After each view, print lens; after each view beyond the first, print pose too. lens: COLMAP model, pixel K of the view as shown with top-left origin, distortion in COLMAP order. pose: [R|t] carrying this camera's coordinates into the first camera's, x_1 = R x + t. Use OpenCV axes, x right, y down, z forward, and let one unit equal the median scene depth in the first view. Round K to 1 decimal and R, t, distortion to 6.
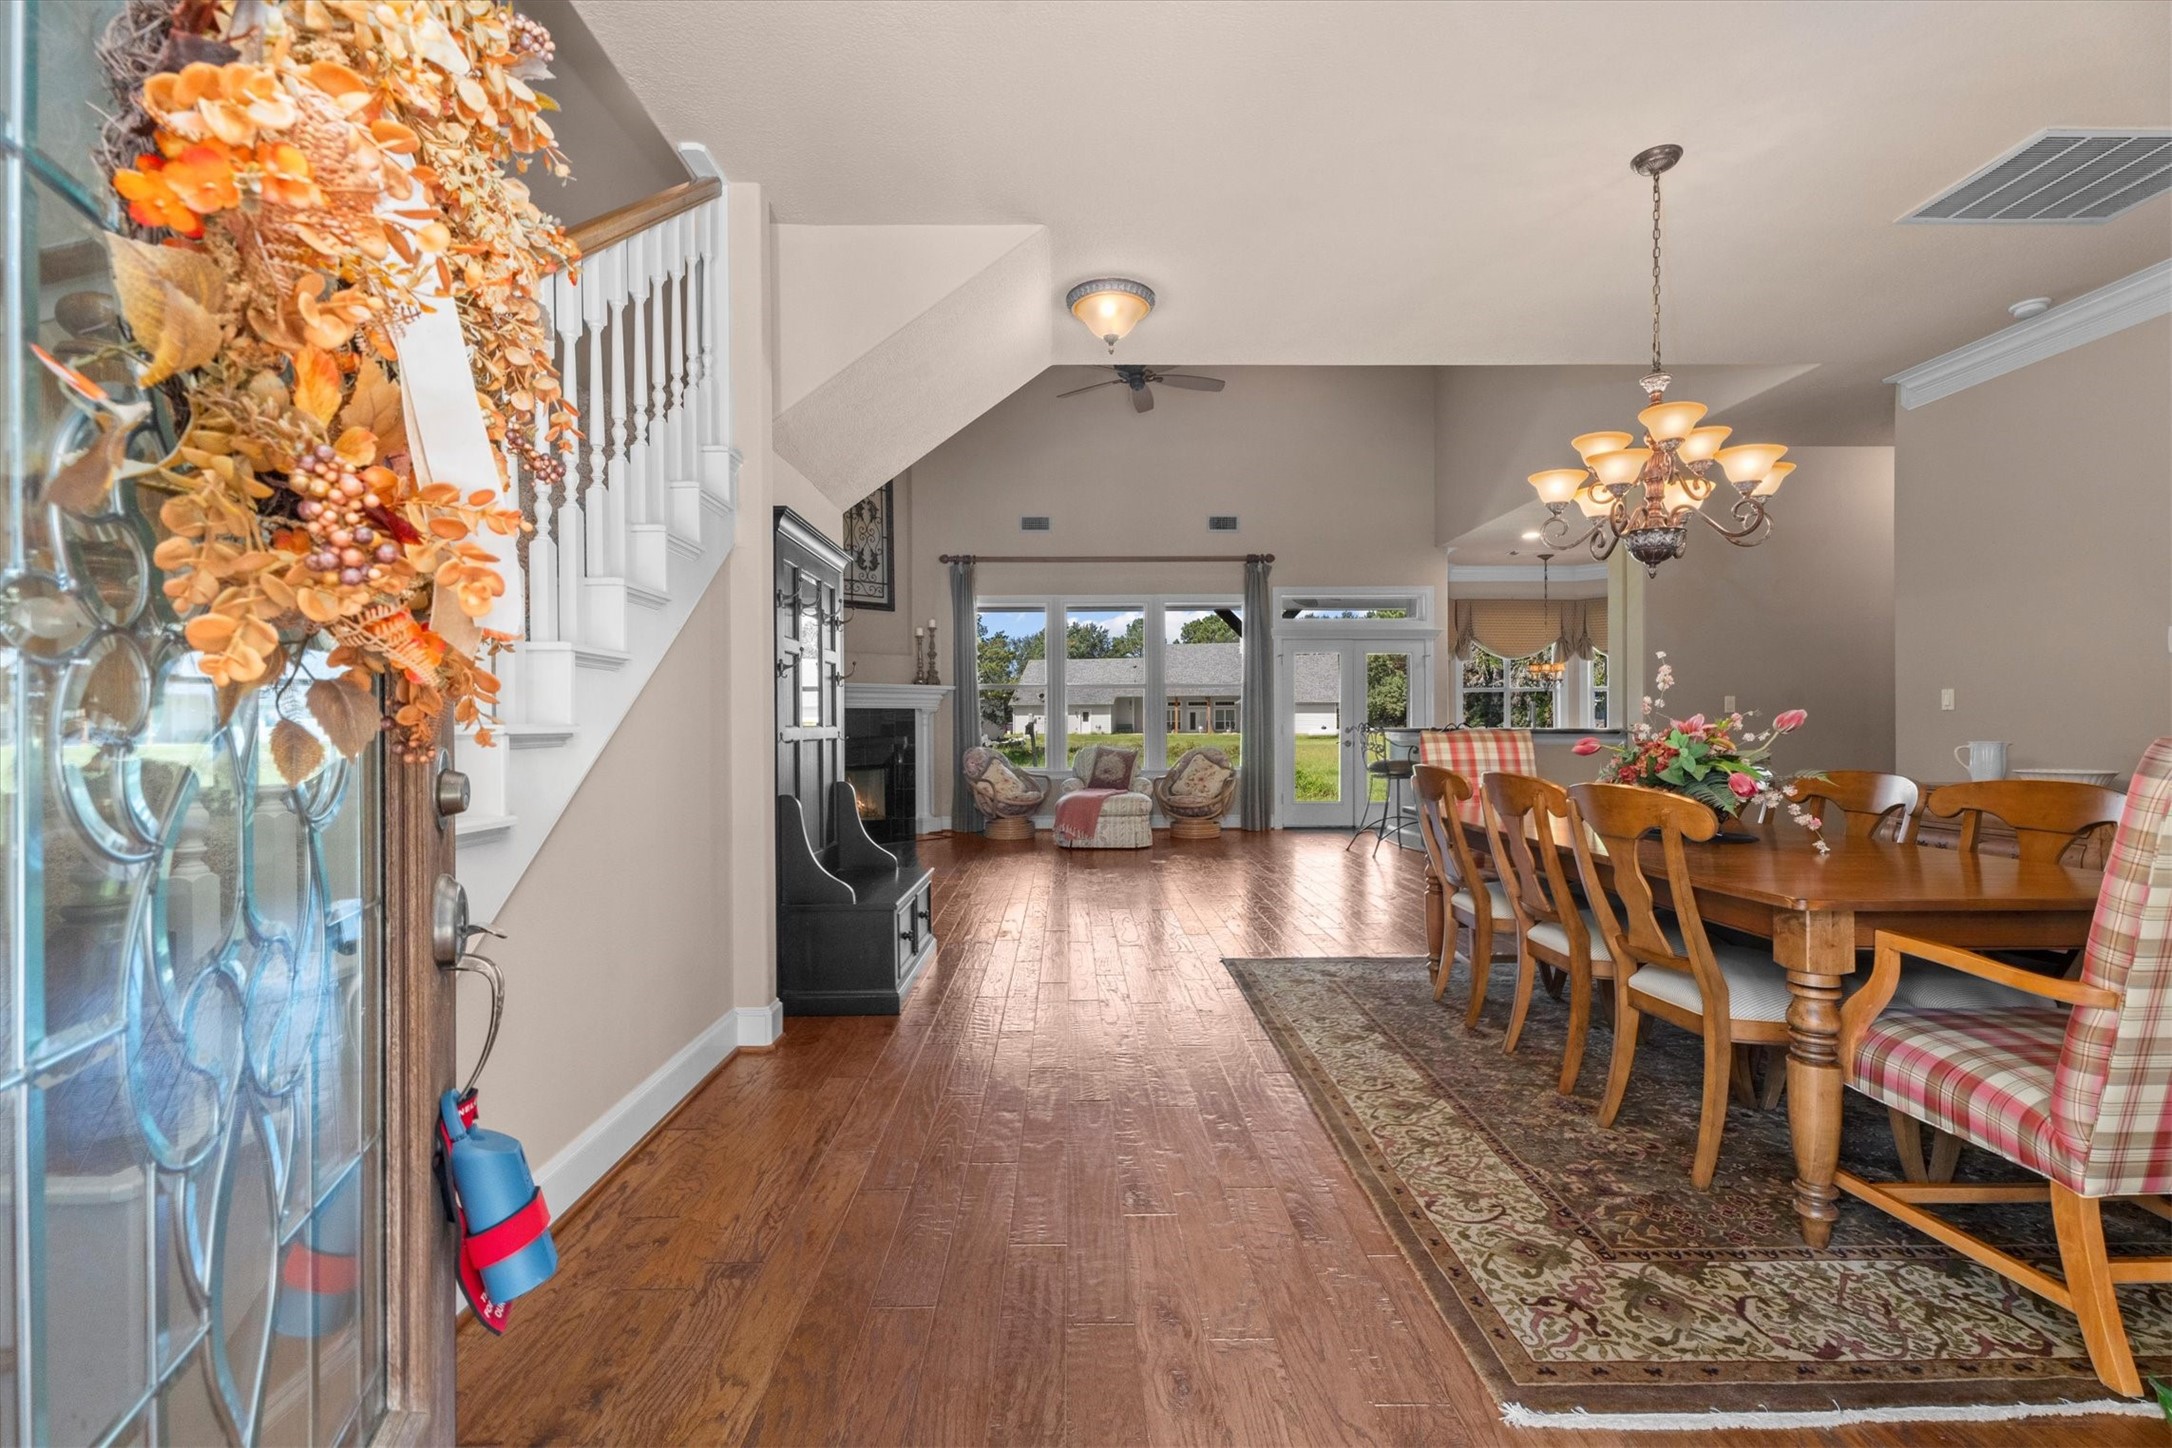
lens RADIAL K [[967.2, 0, 1077.1], [0, 967.2, 723.2], [0, 0, 1]] dist [0.002853, 0.000854]
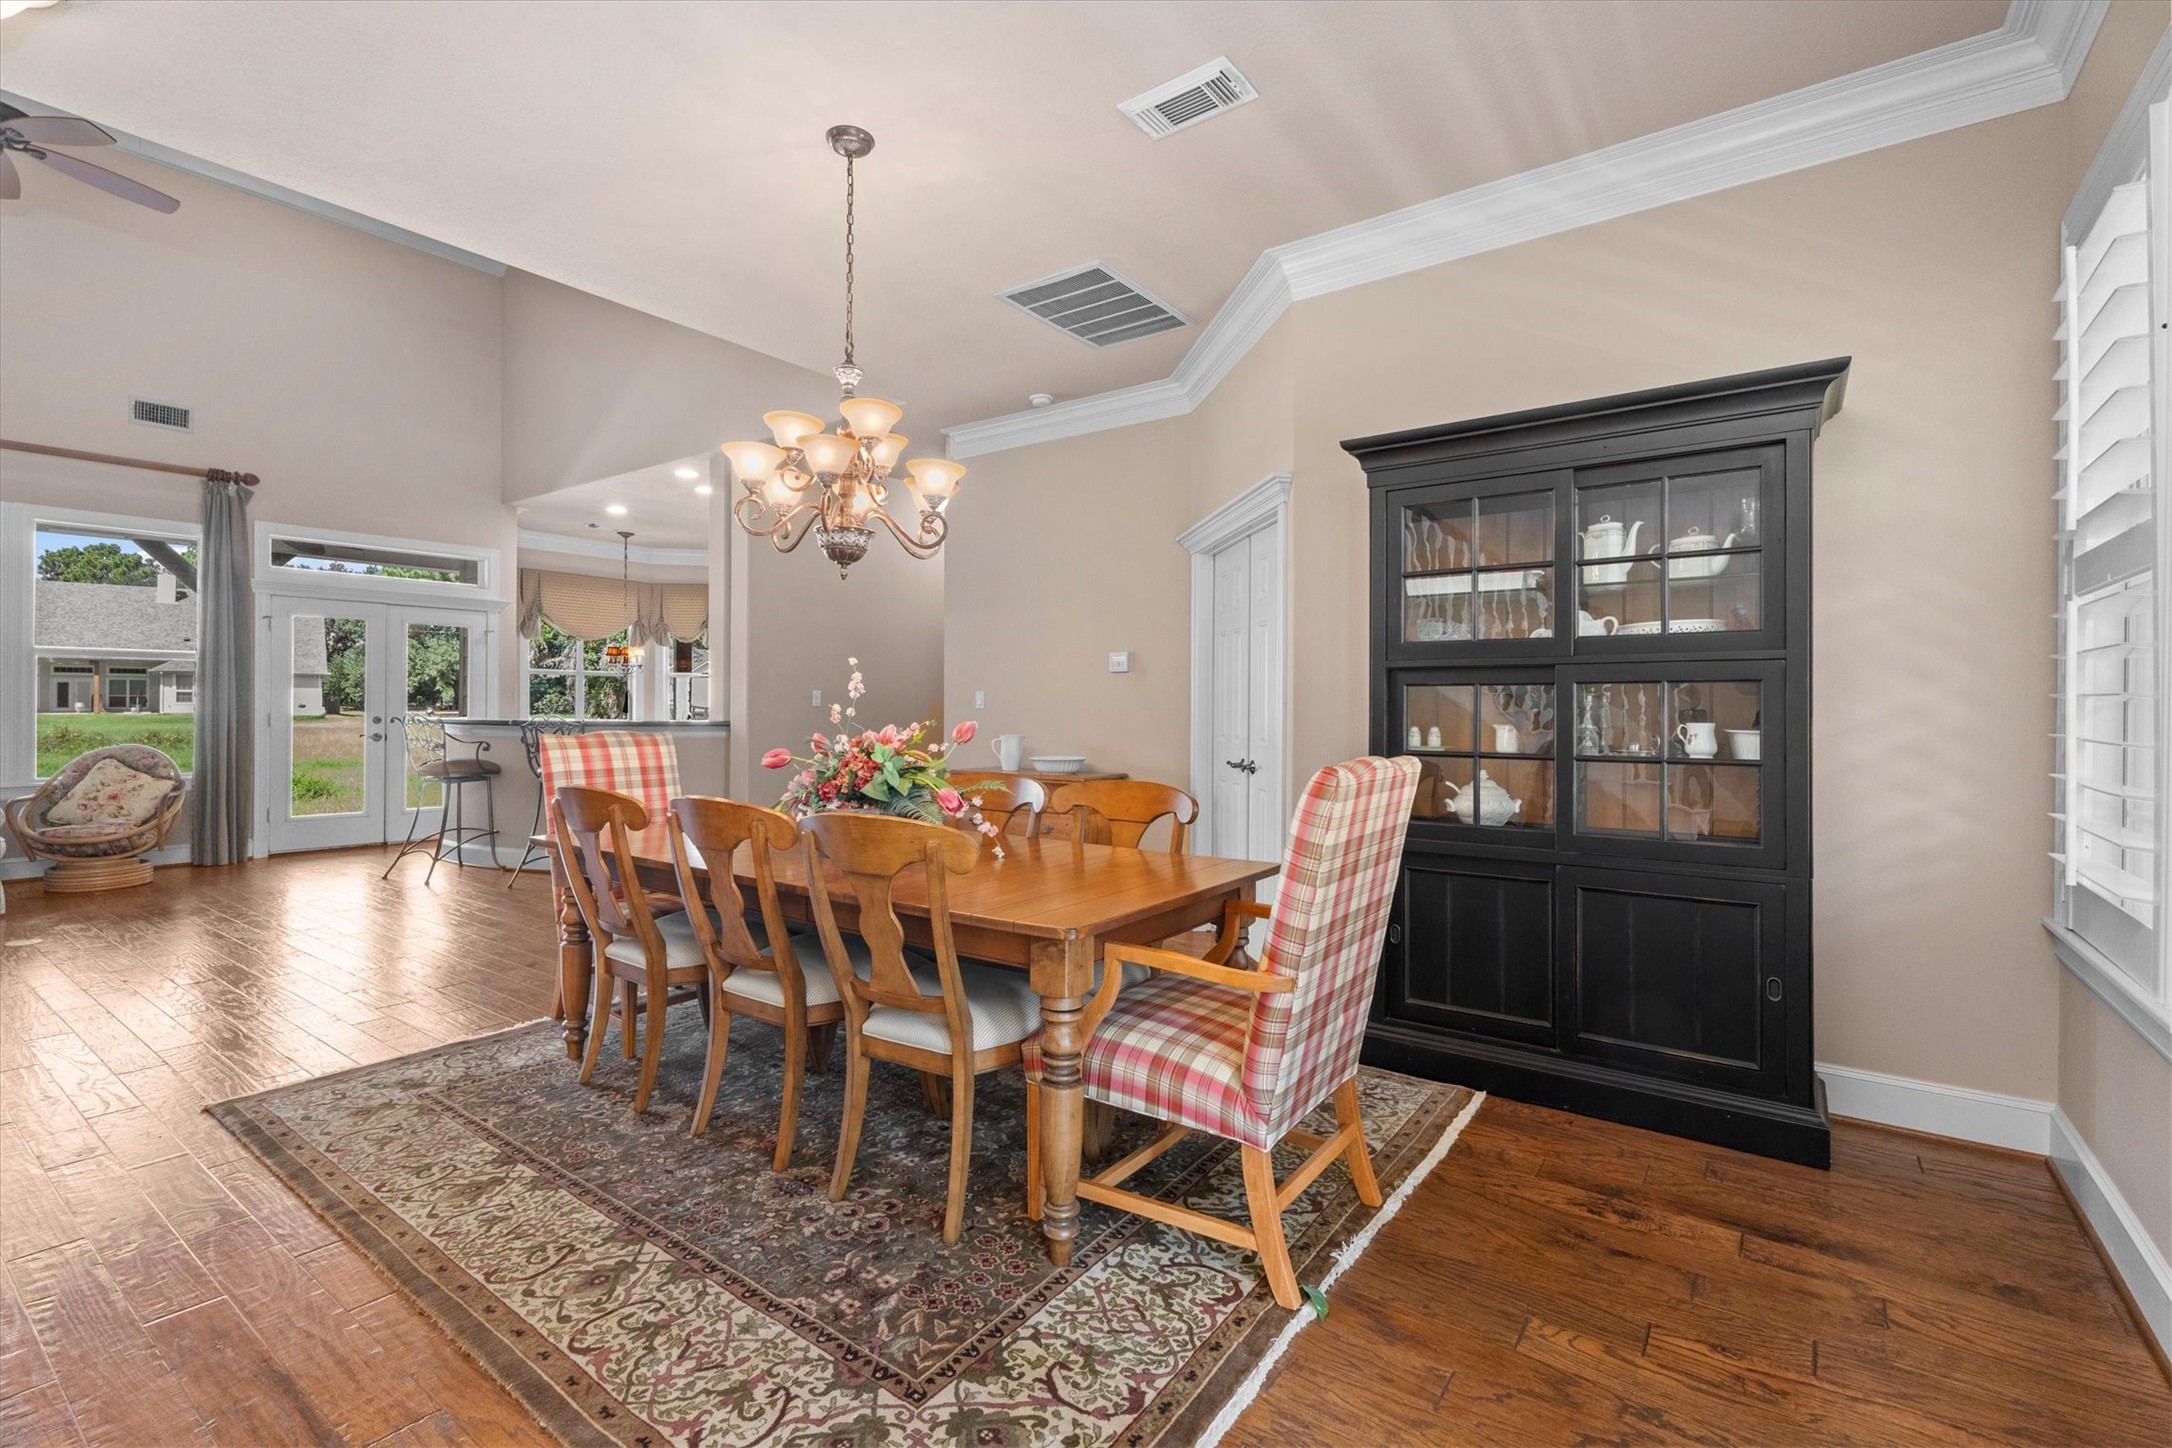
lens RADIAL K [[967.2, 0, 1084.1], [0, 967.2, 703.3], [0, 0, 1]] dist [0.002853, 0.000854]
pose [[0.594663, 0.006676, 0.803947, -0.027462], [-0.008620, 0.999961, -0.001928, -0.029933], [-0.803929, -0.005783, 0.594698, 0.253473]]
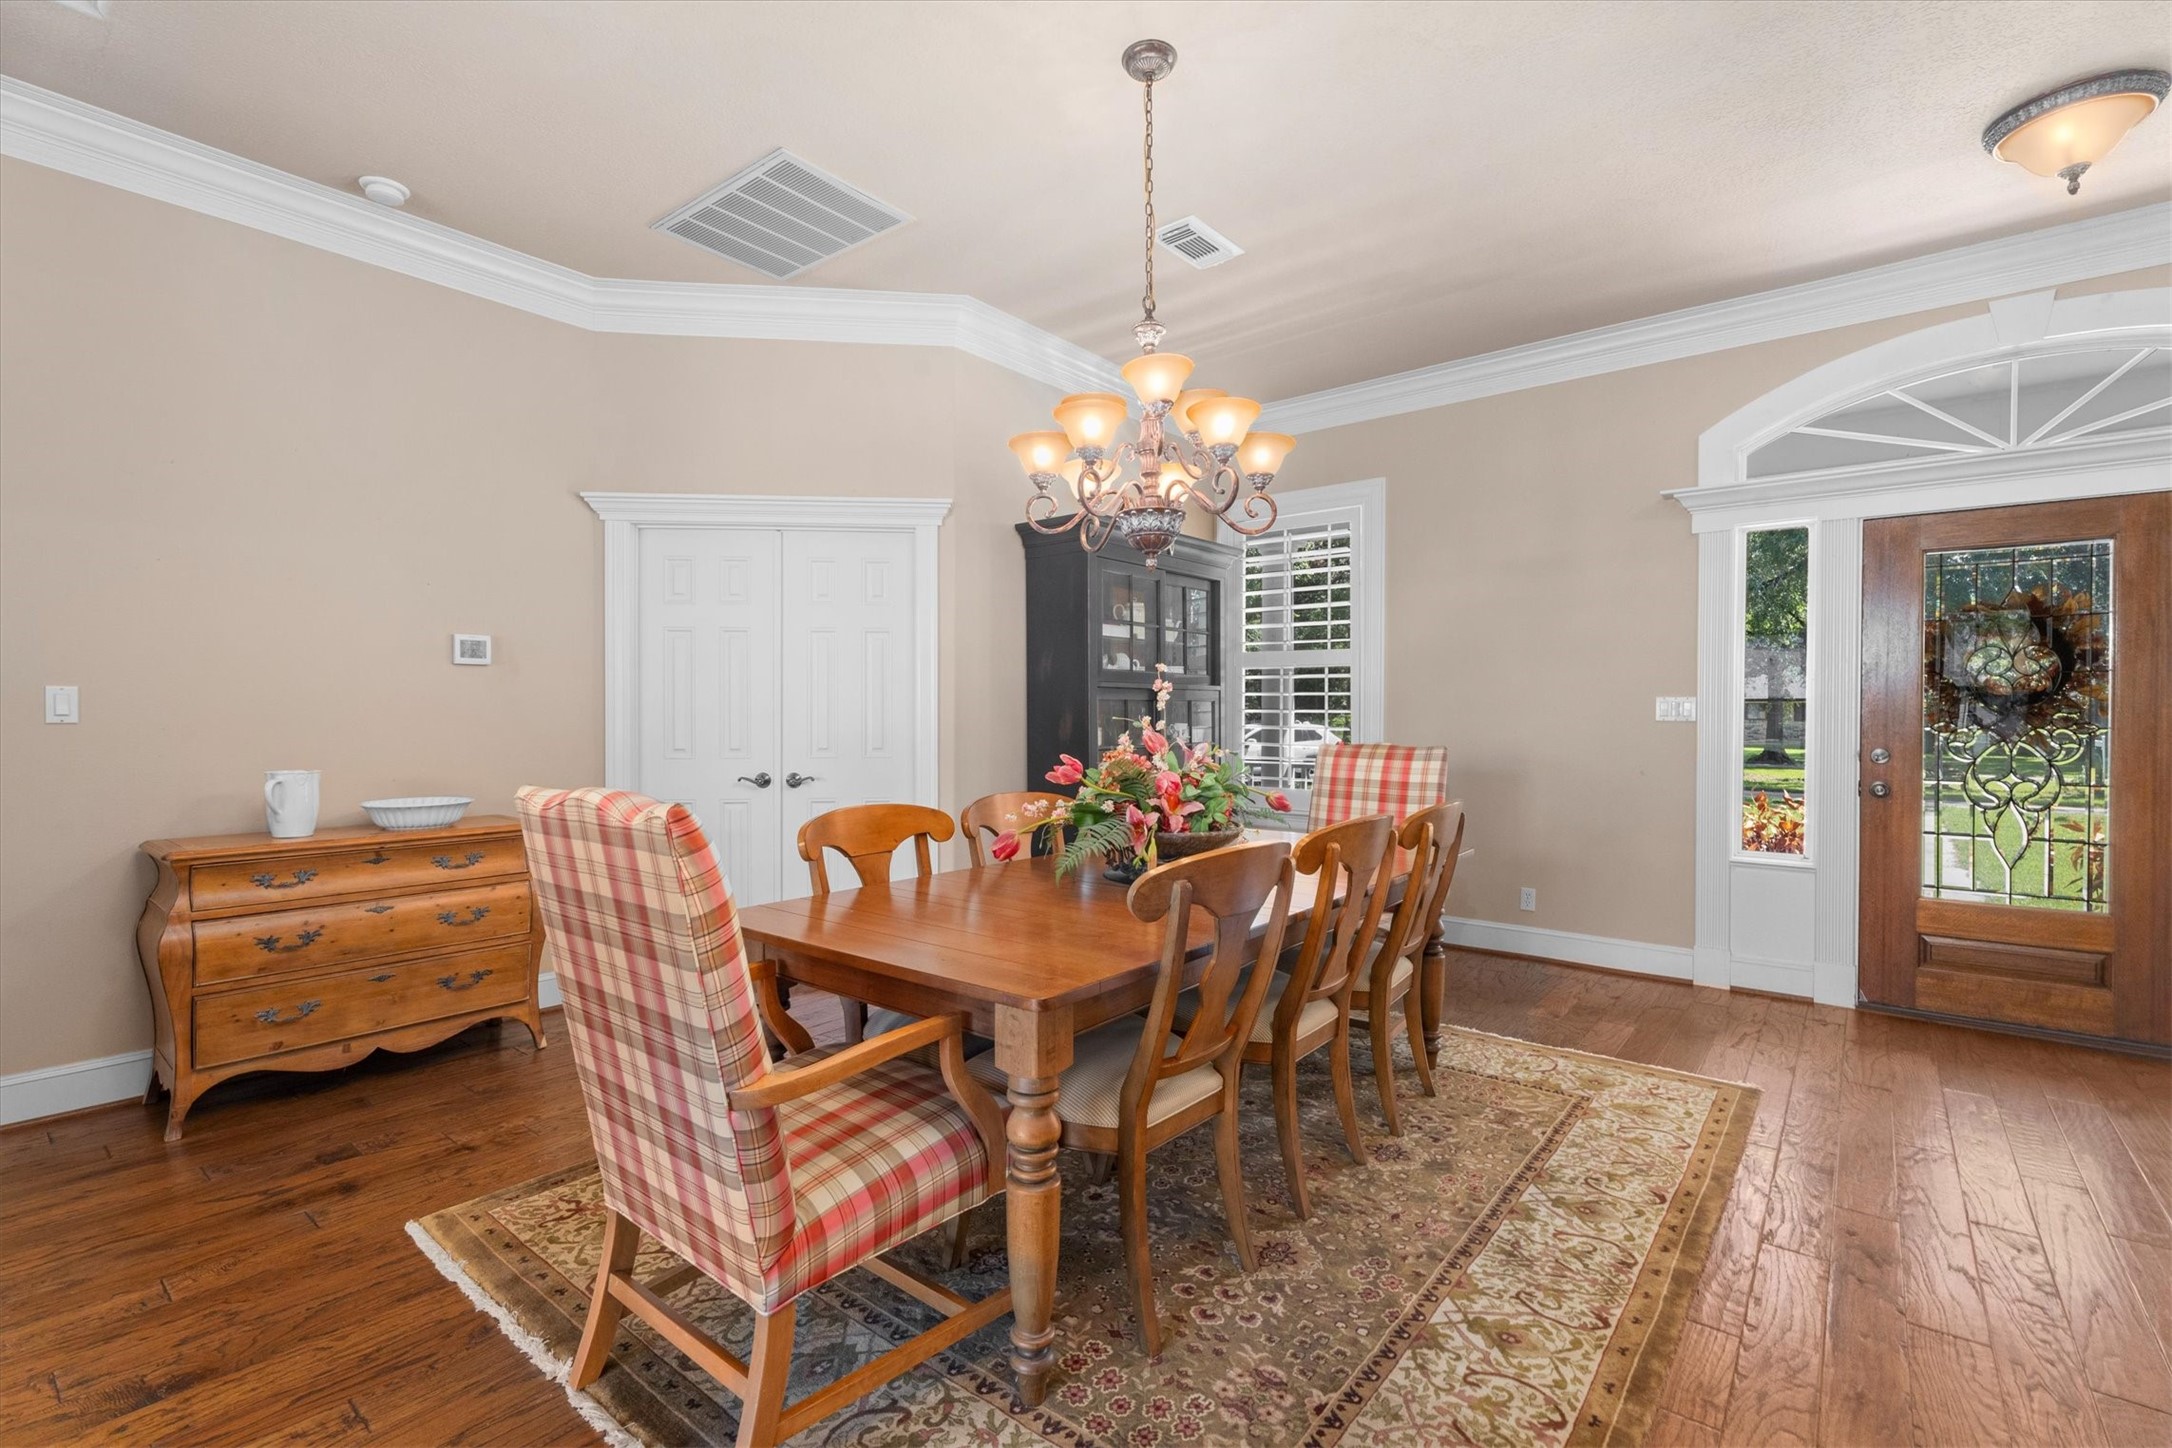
lens RADIAL K [[967.2, 0, 1089.0], [0, 967.2, 707.9], [0, 0, 1]] dist [0.002853, 0.000854]
pose [[-0.771658, 0.008636, 0.635979, 0.117851], [0.002445, 0.999941, -0.010611, -0.024306], [-0.636033, -0.006633, -0.771633, 1.707851]]
